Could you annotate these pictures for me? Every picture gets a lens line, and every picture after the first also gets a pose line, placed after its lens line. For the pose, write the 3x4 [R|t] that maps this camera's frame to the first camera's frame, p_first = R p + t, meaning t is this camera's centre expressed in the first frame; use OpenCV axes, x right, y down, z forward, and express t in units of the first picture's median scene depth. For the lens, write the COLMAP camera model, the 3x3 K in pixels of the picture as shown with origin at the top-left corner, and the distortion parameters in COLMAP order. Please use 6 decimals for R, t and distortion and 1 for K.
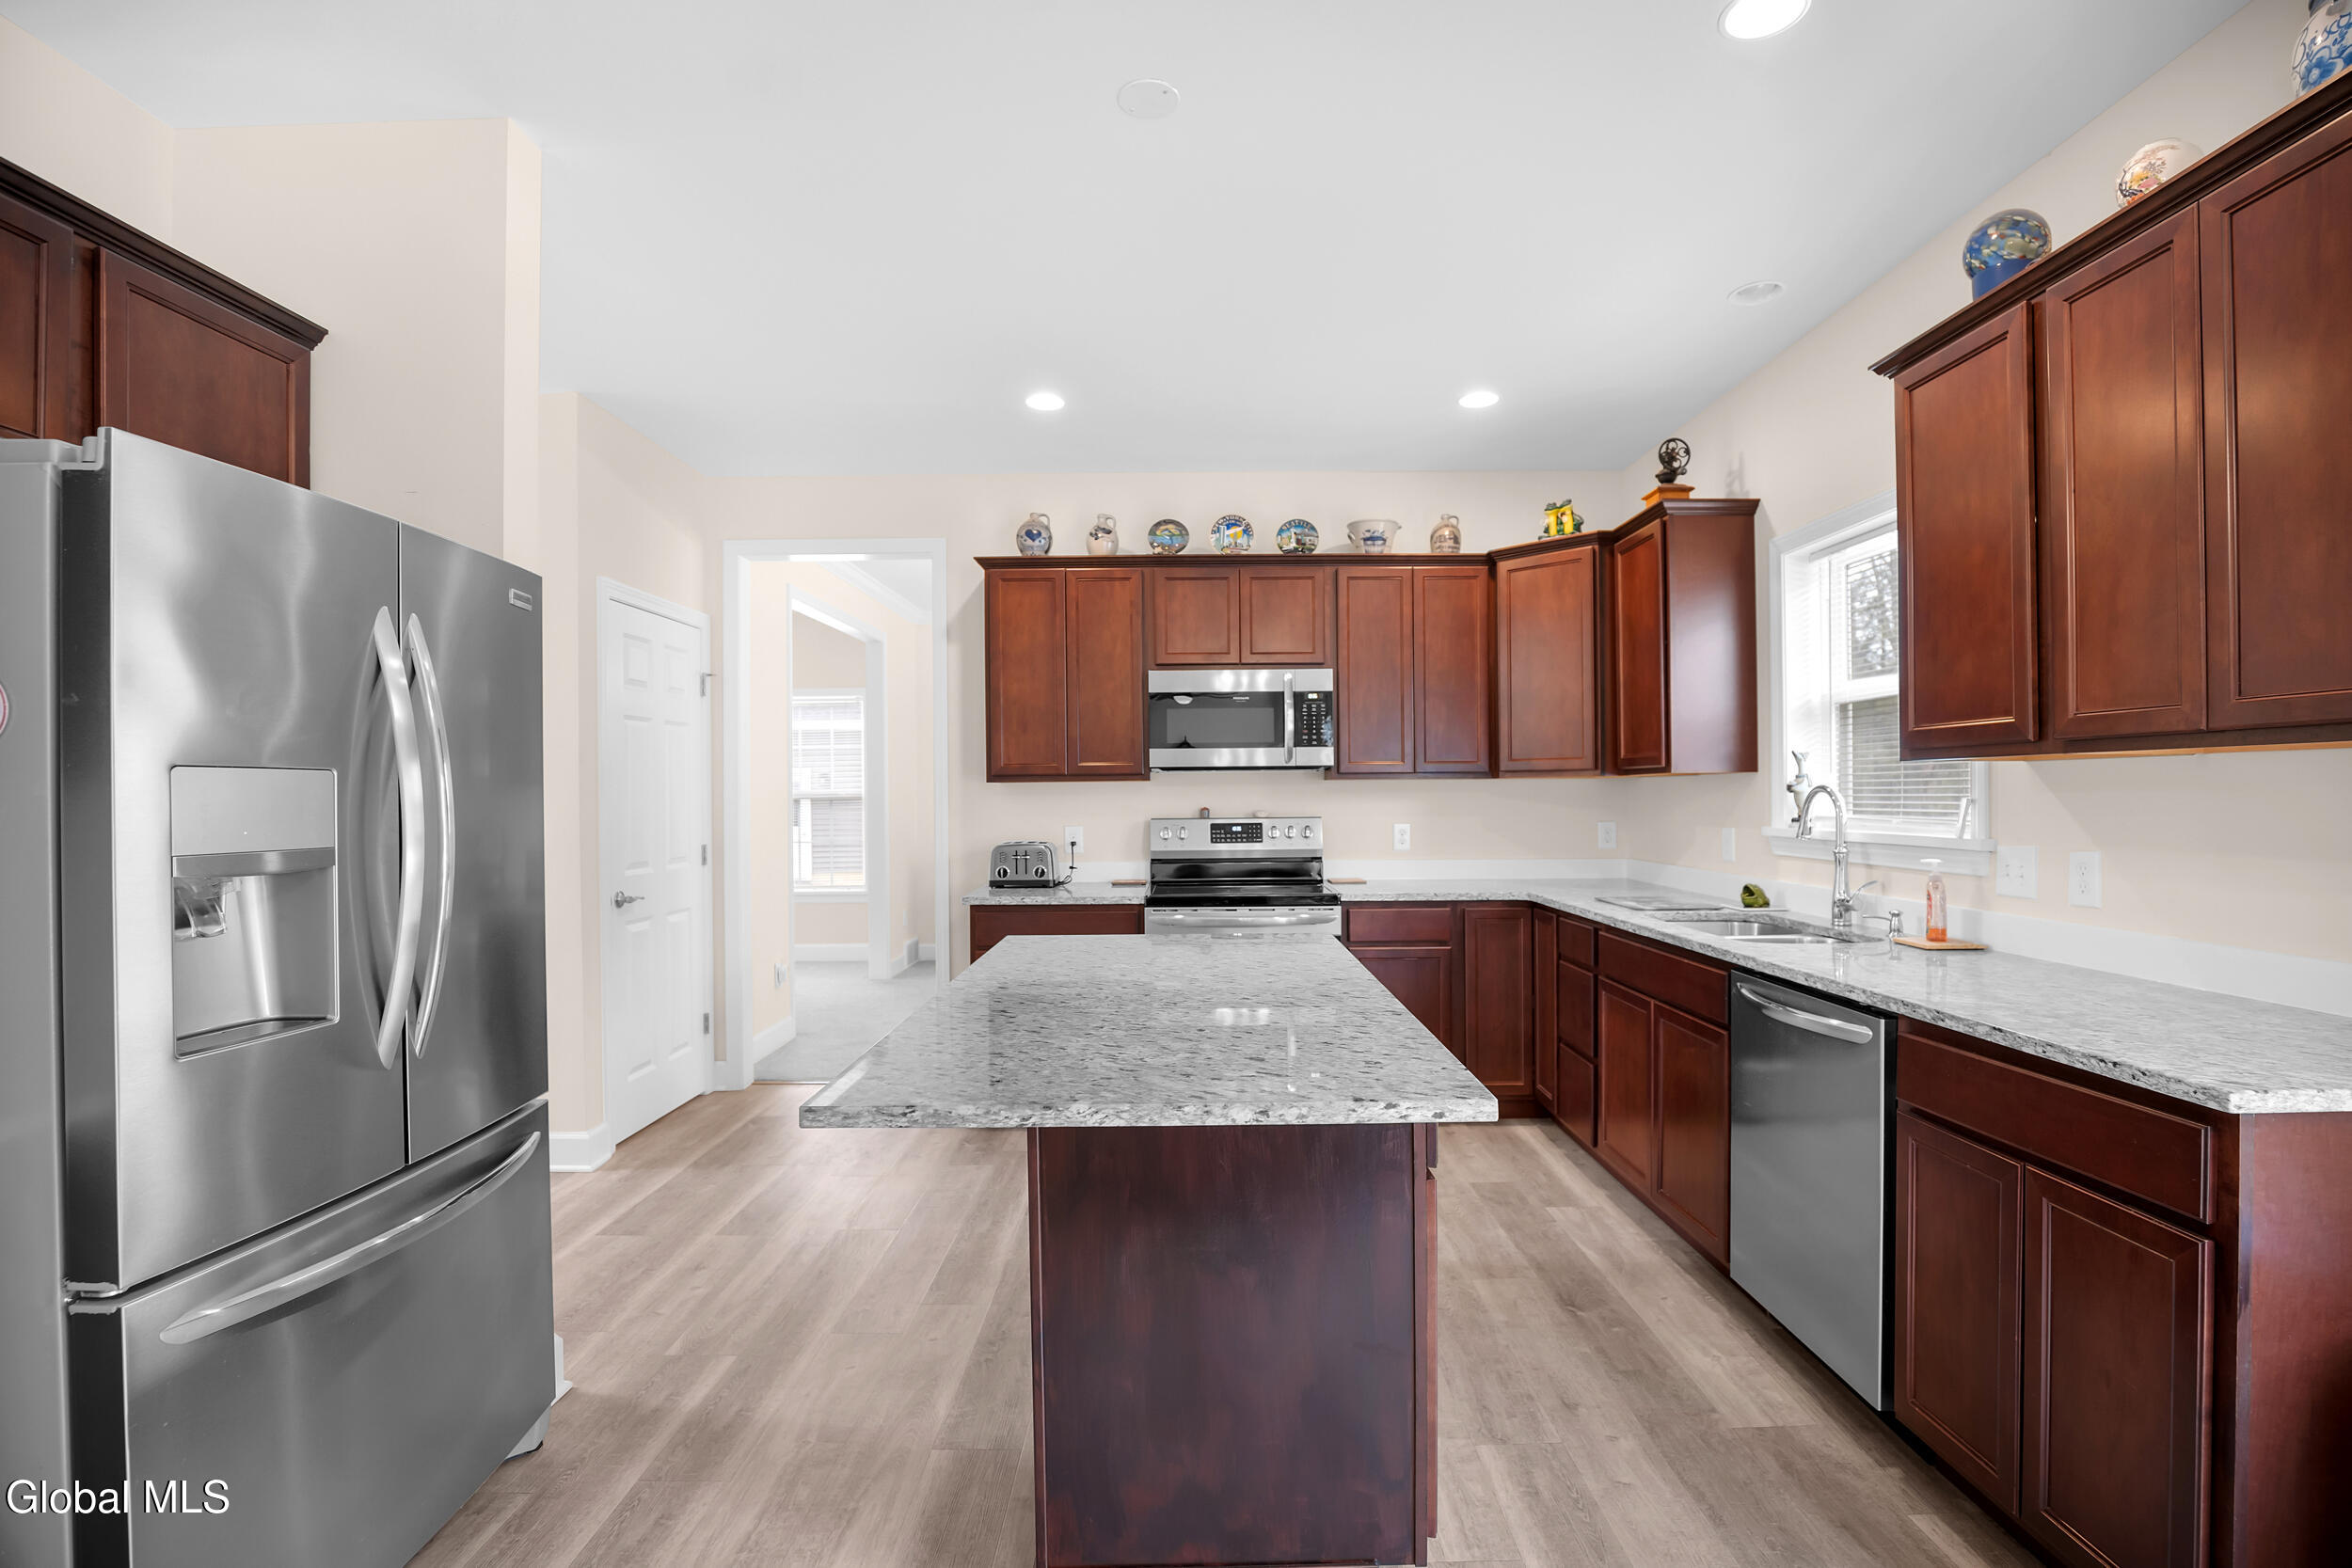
lens RADIAL K [[1104.1, 0, 1176.0], [0, 1104.1, 784.0], [0, 0, 1]] dist [-0.001531, 0.000259]
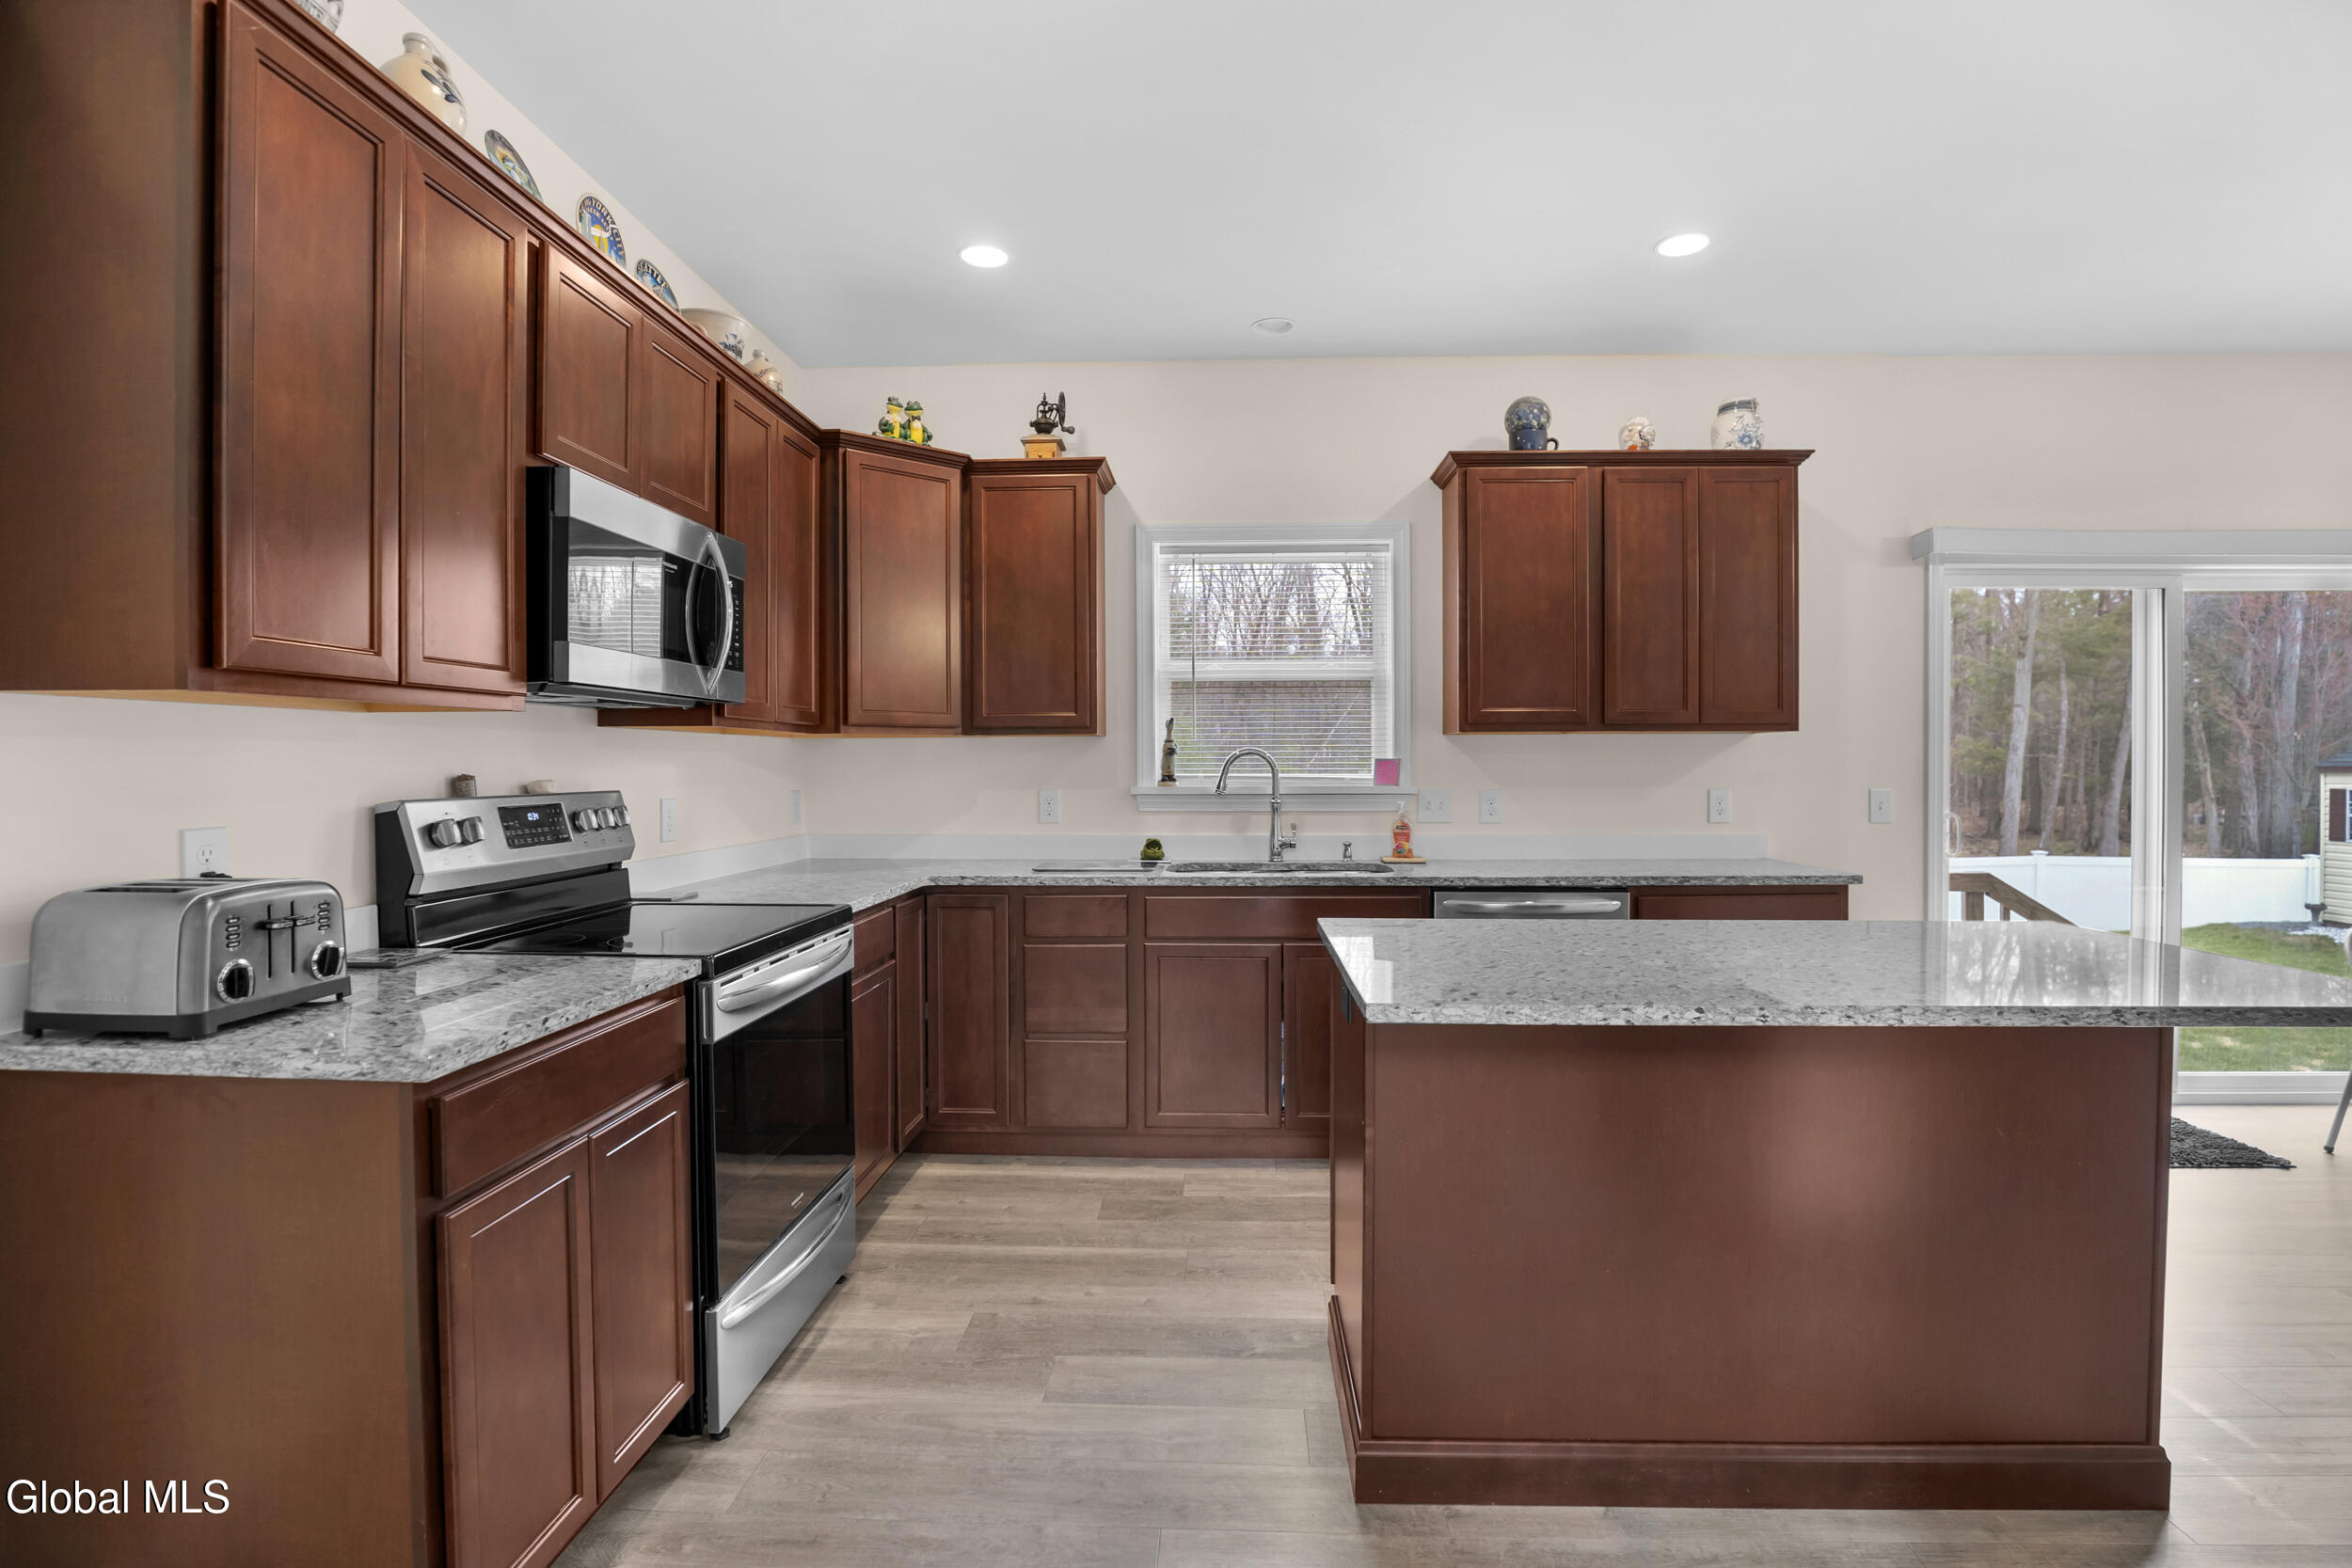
lens RADIAL K [[1154.9, 0, 1199.2], [0, 1154.9, 763.4], [0, 0, 1]] dist [-0.000762, 0.000443]
pose [[0.021547, 0.008440, 0.999732, -0.479156], [-0.006703, 0.999943, -0.008298, 0.019341], [-0.999745, -0.006522, 0.021603, 0.718796]]
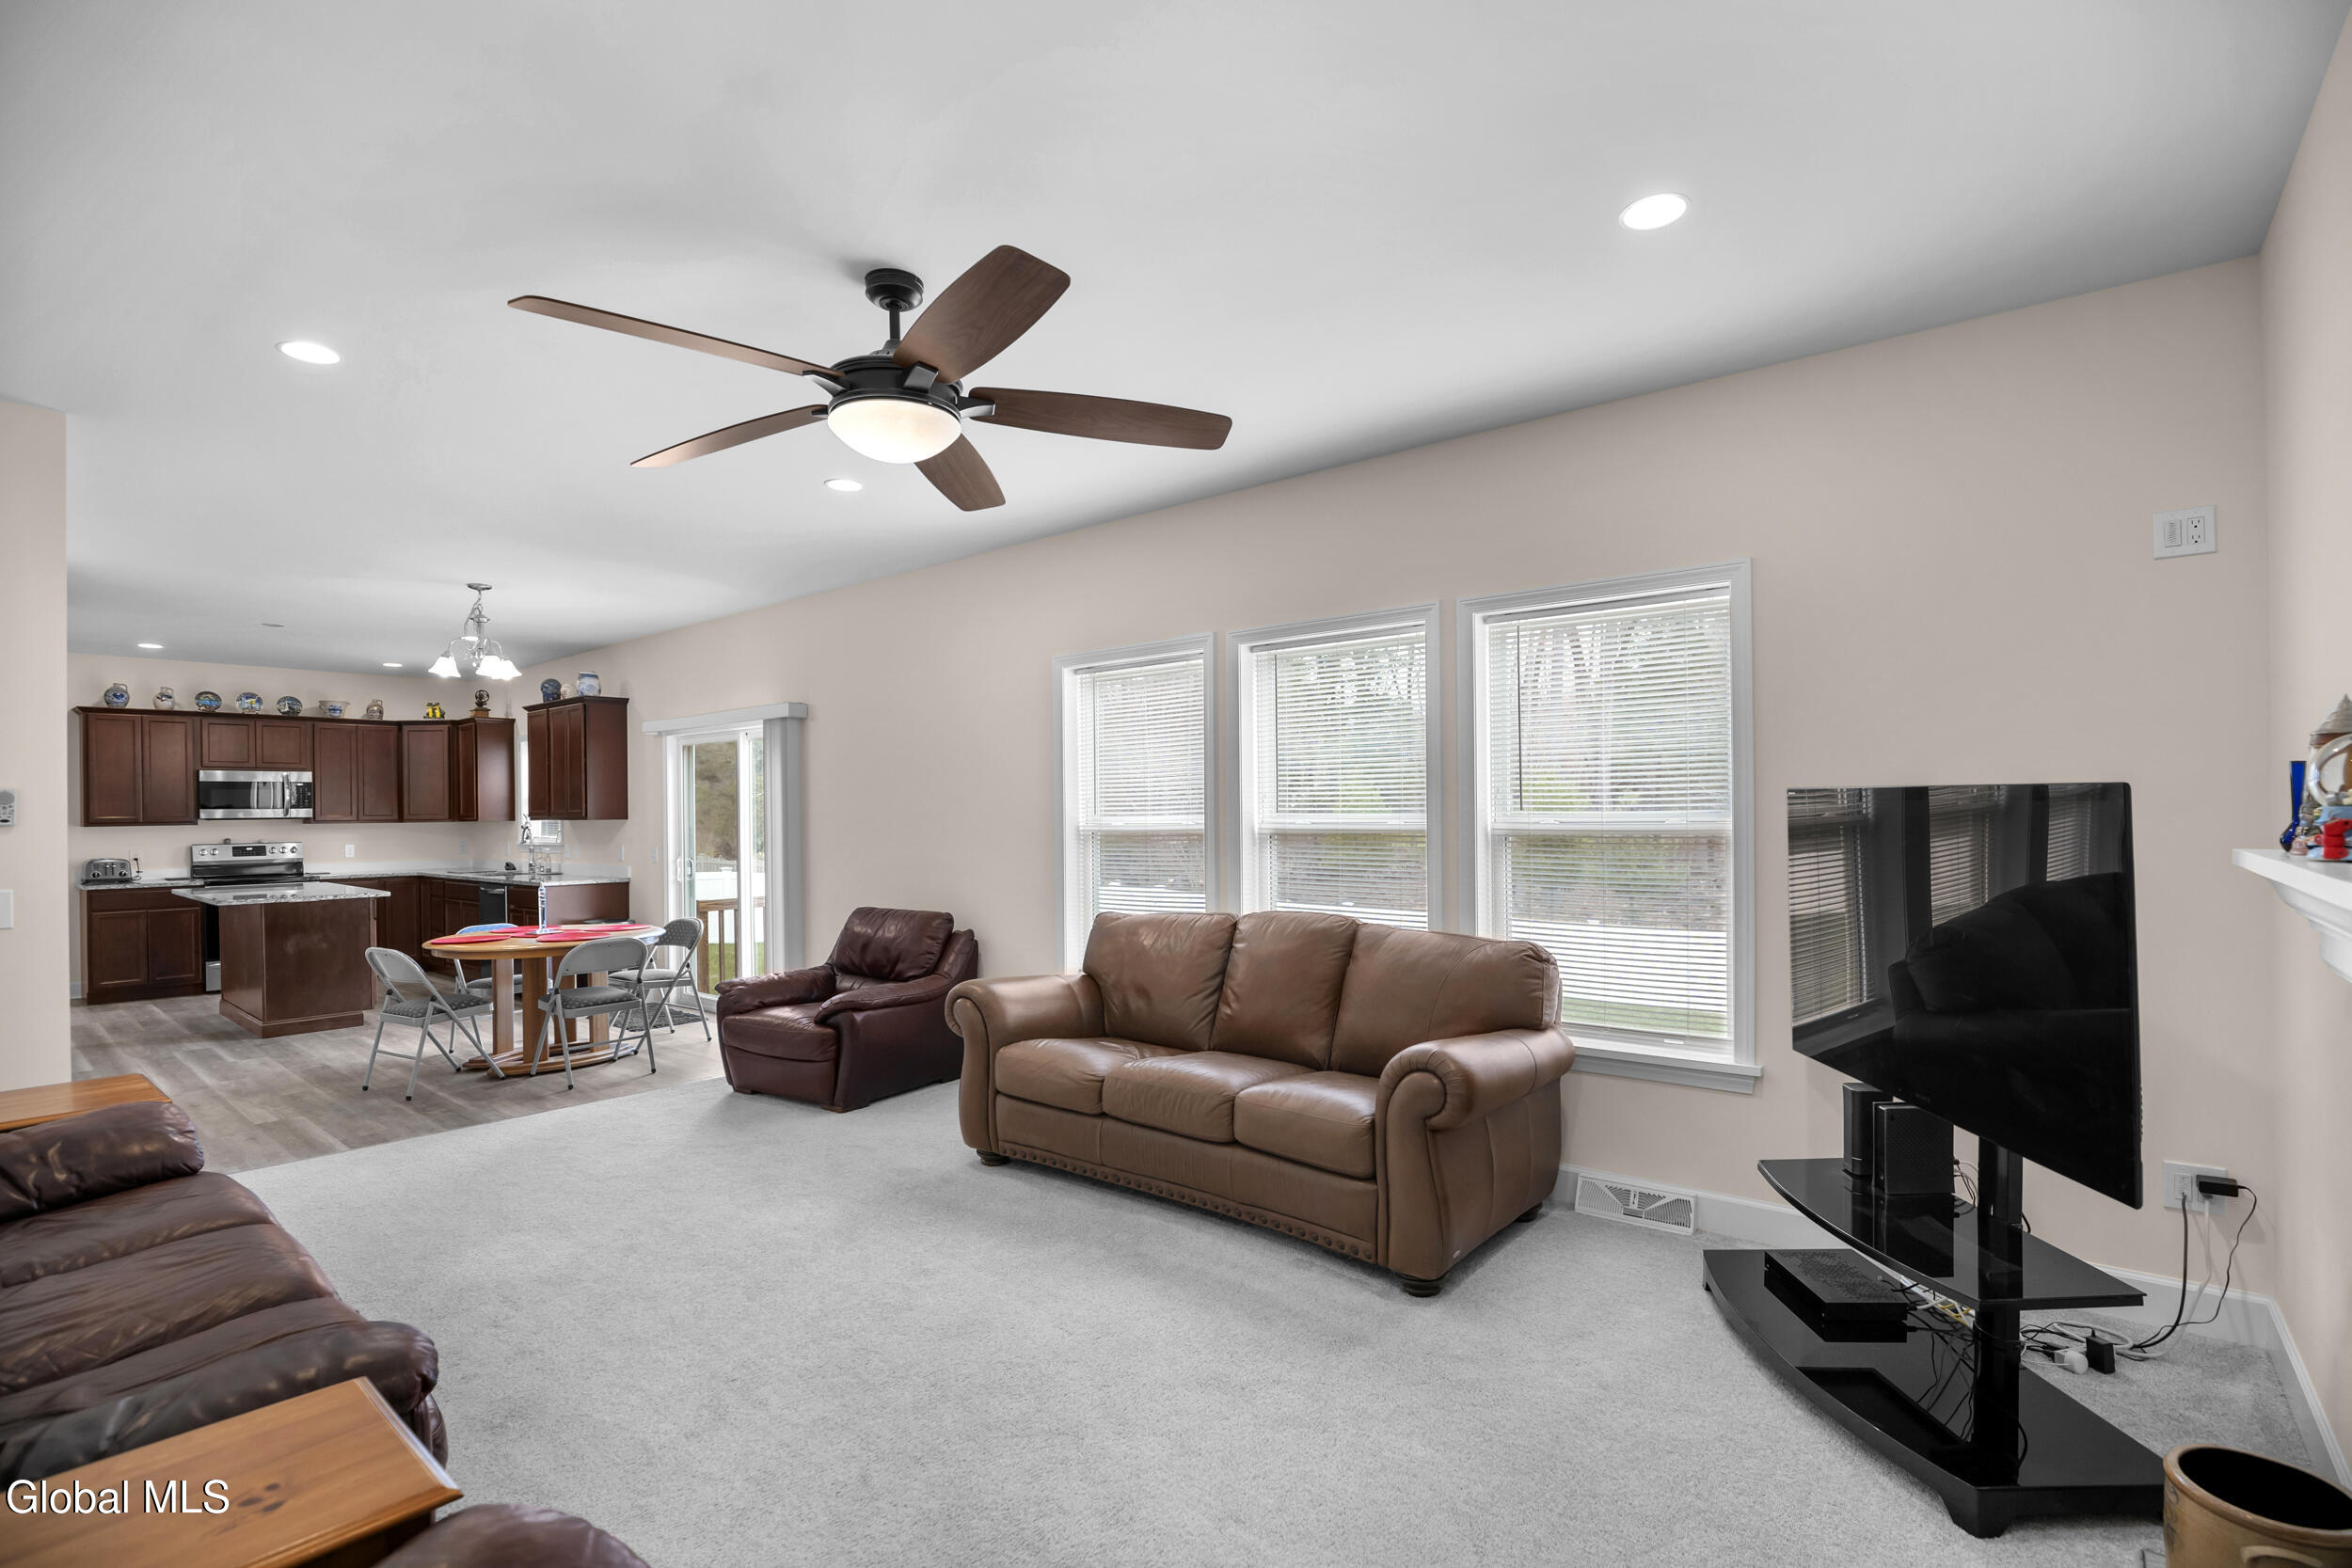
lens RADIAL K [[1091.6, 0, 1140.1], [0, 1091.6, 815.5], [0, 0, 1]] dist [-0.000697, -0.000031]
pose [[0.644845, -0.000114, 0.764313, -0.426485], [-0.000260, 1.000000, 0.000368, -0.021318], [-0.764313, -0.000436, 0.644845, -1.536781]]
